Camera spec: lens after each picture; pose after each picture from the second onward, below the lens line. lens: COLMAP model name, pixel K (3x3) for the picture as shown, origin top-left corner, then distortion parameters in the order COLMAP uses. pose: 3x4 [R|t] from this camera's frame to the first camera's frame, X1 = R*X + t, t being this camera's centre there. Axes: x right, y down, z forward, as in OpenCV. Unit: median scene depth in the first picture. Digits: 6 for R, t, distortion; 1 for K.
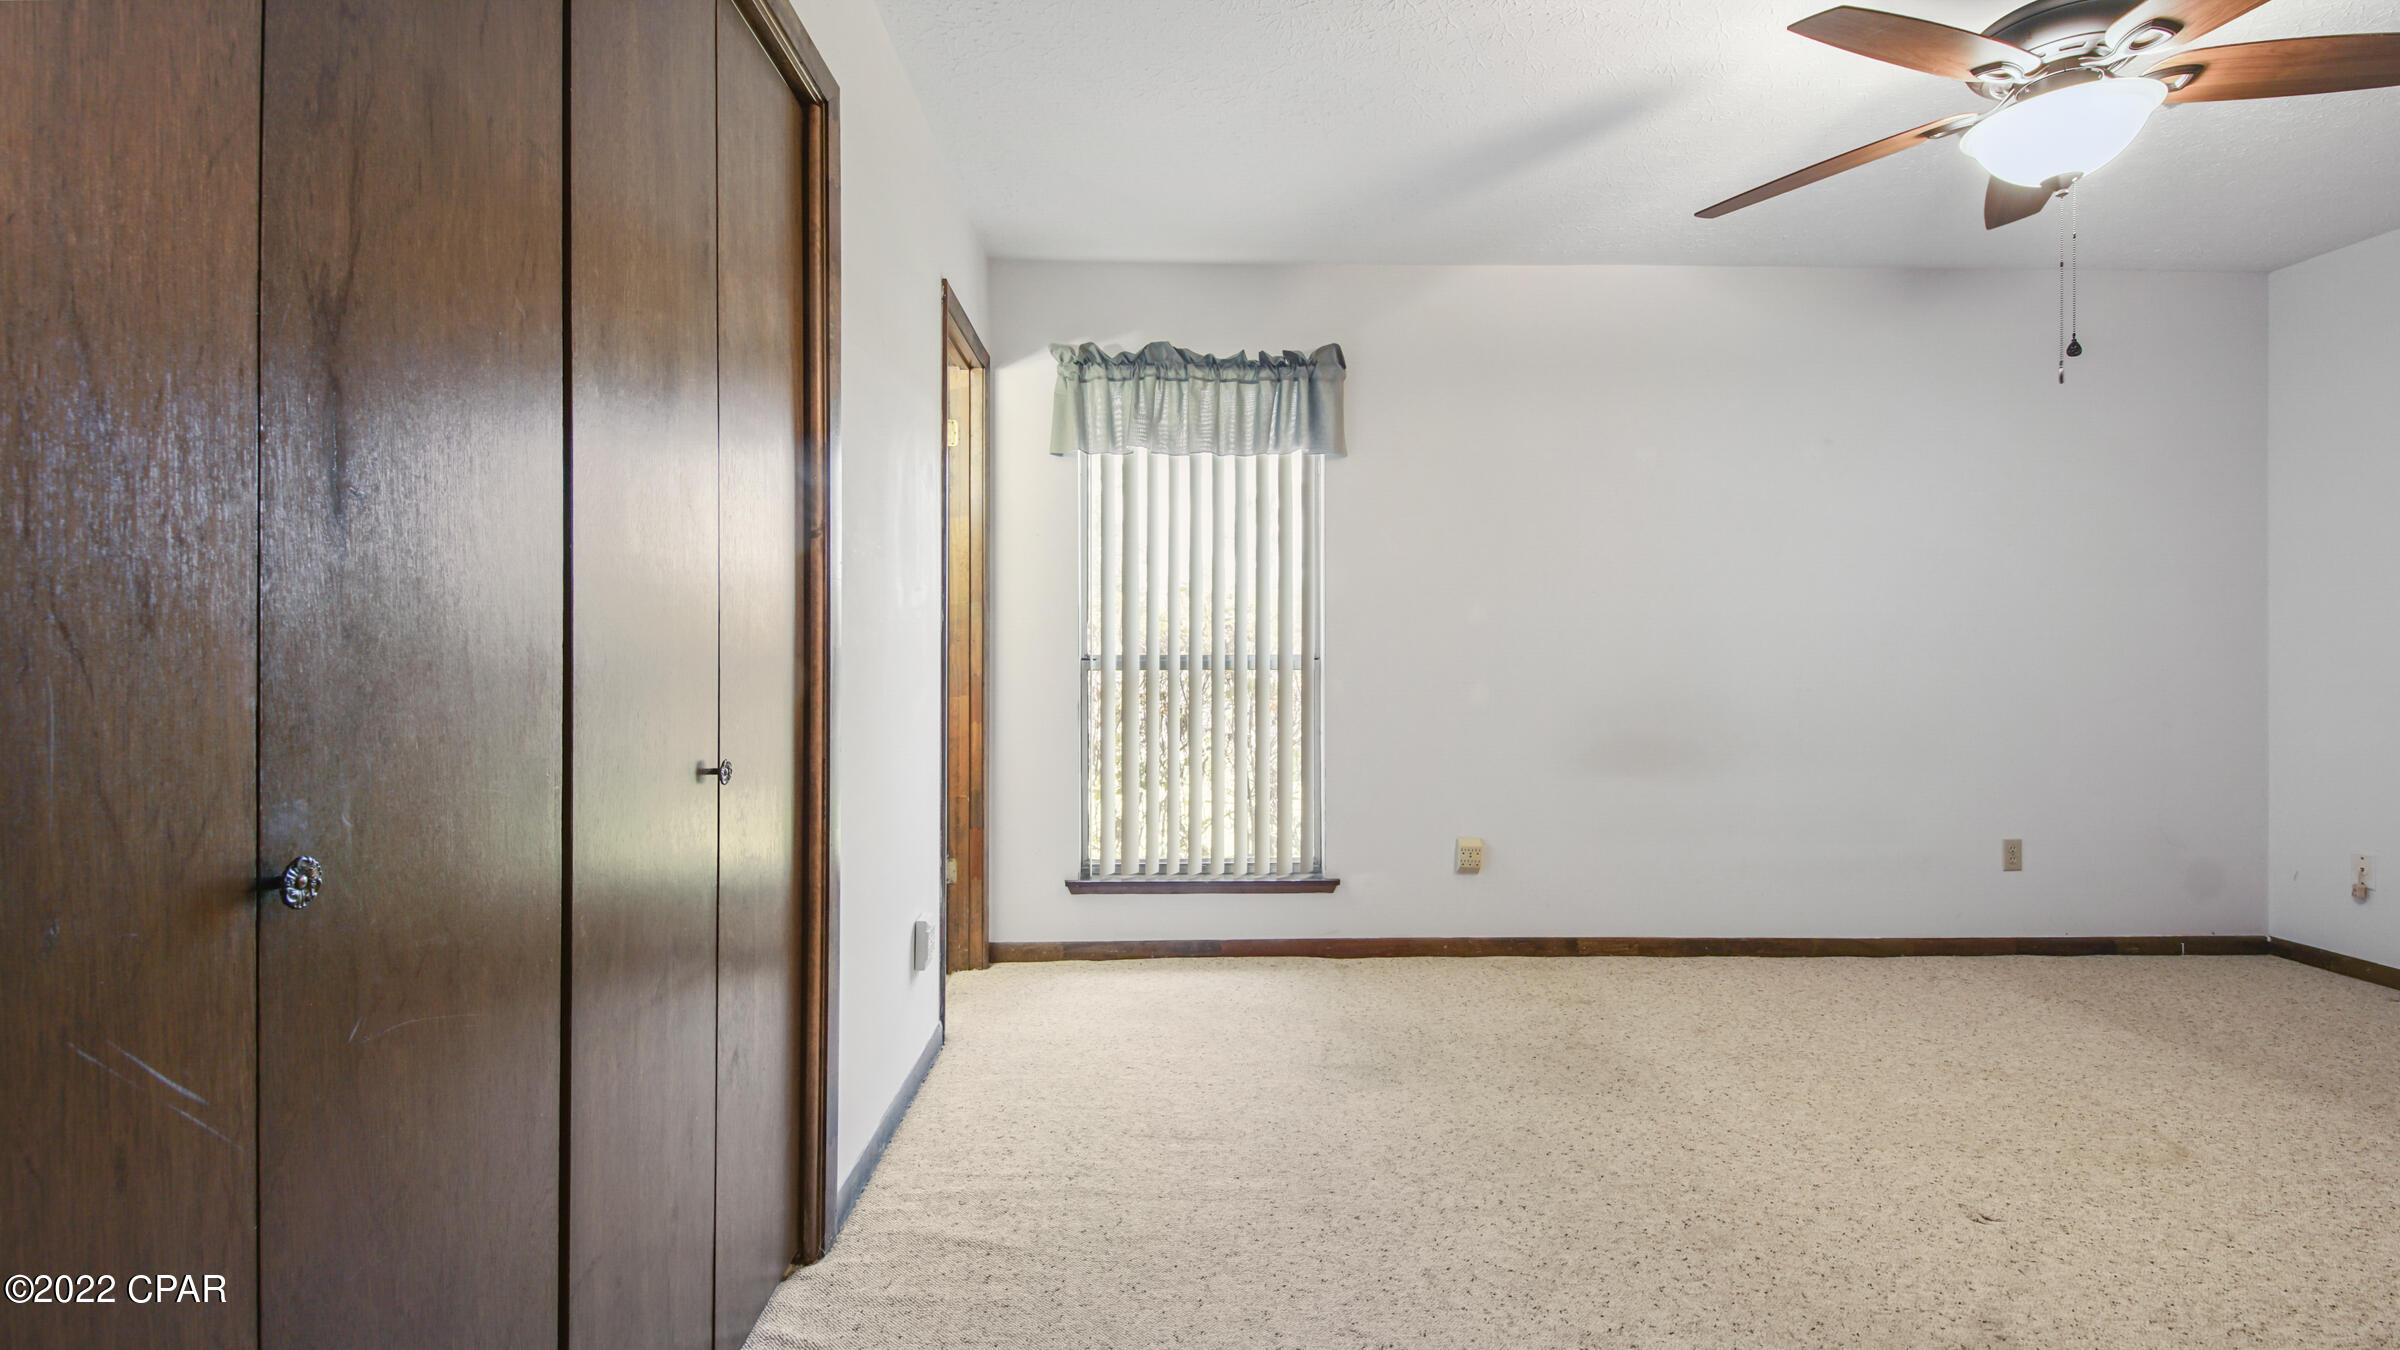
lens RADIAL K [[1041.3, 0, 1169.8], [0, 1041.3, 664.6], [0, 0, 1]] dist [0.001408, -0.007418]
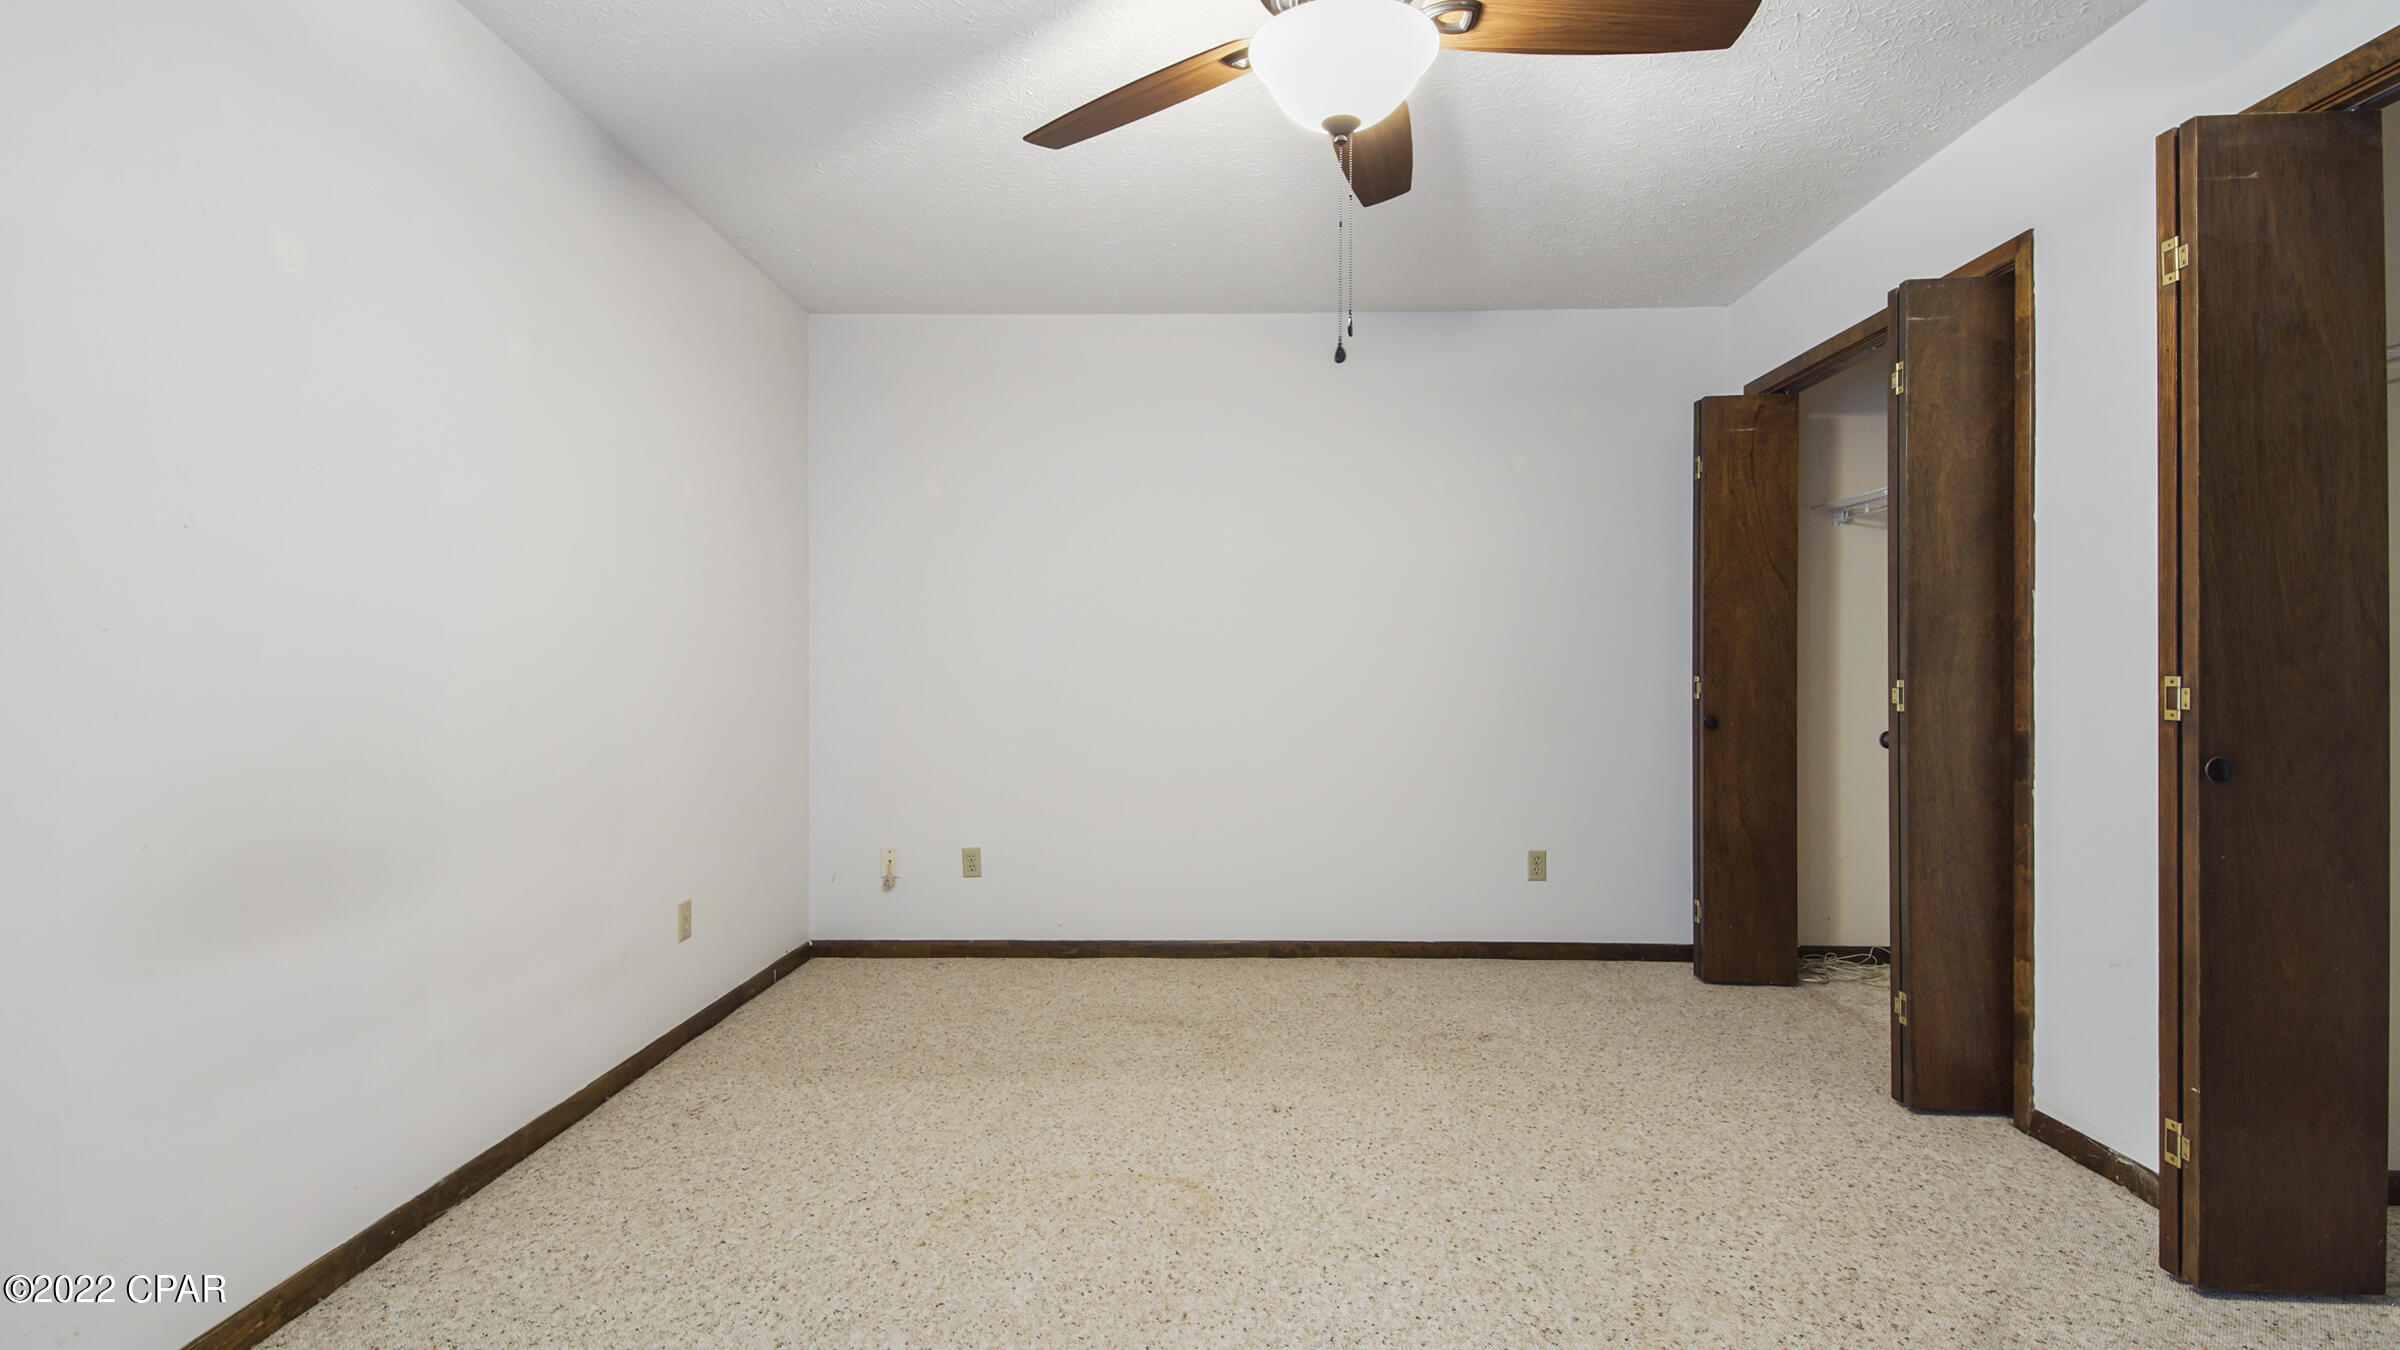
lens RADIAL K [[1061.5, 0, 1197.7], [0, 1061.5, 679.6], [0, 0, 1]] dist [0.041255, -0.021991]
pose [[0.032965, -0.005477, 0.999442, -0.029050], [0.012798, 0.999905, 0.005057, -0.009604], [-0.999375, 0.012624, 0.033032, 1.032511]]
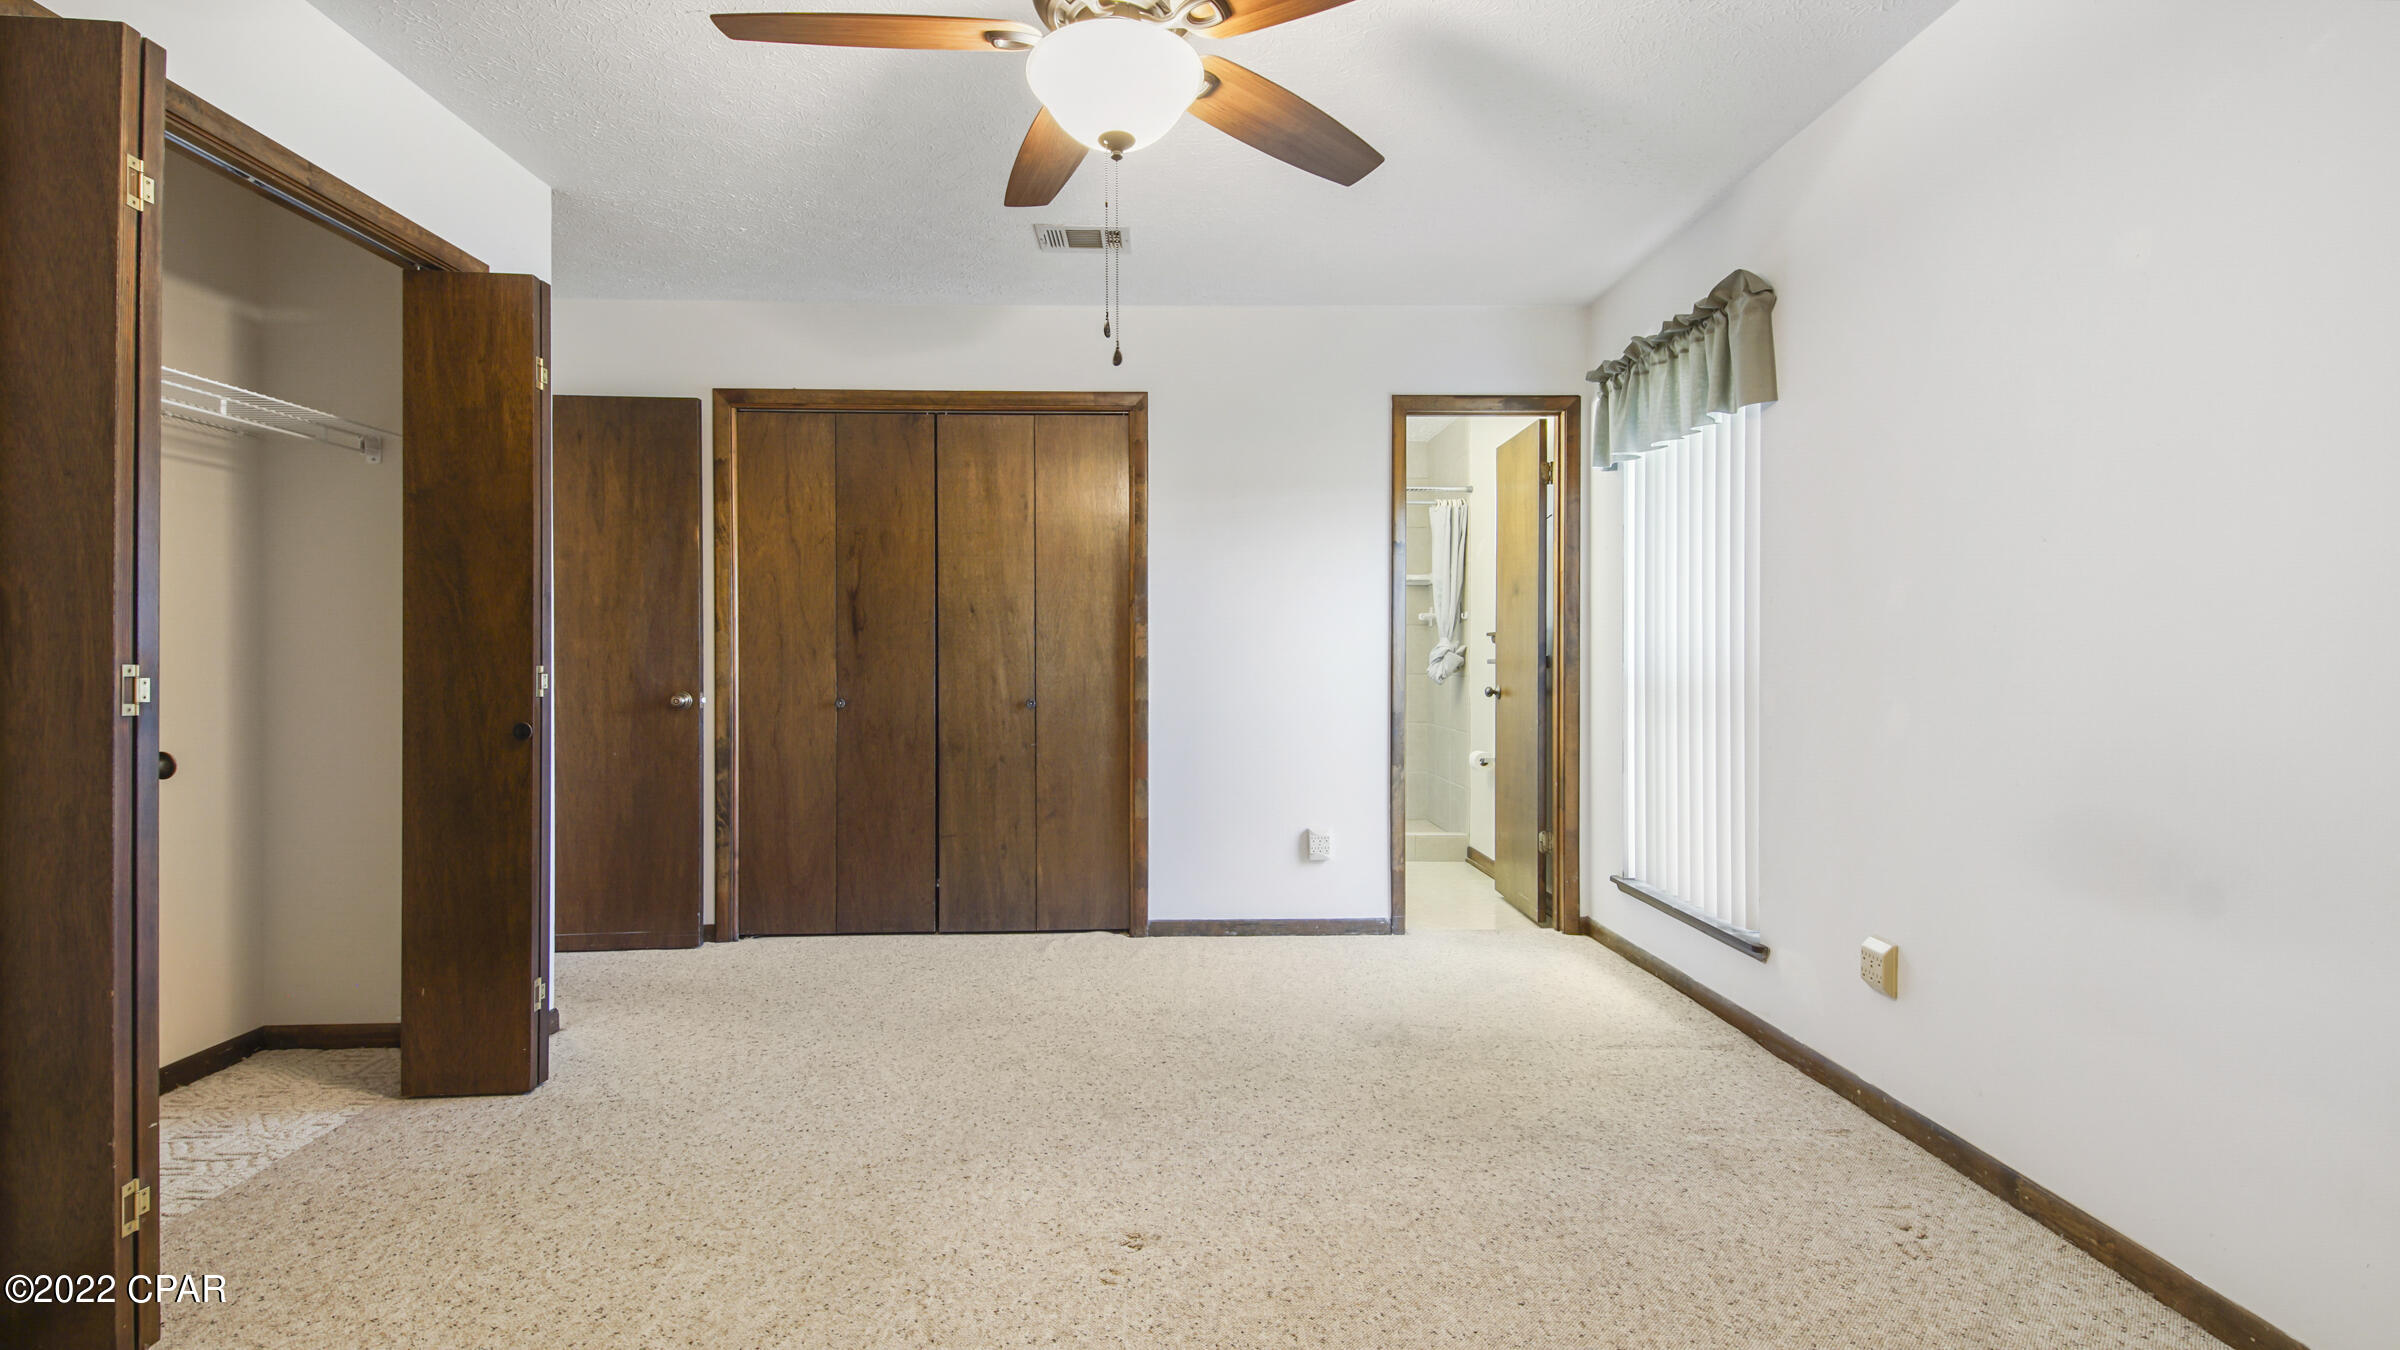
lens RADIAL K [[1075.1, 0, 1200.0], [0, 1075.1, 675.0], [0, 0, 1]] dist [0.041019, -0.028599]
pose [[0.018486, 0.013440, -0.999739, 1.725118], [-0.010334, 0.999859, 0.013251, -0.007827], [0.999776, 0.010087, 0.018623, 0.999554]]
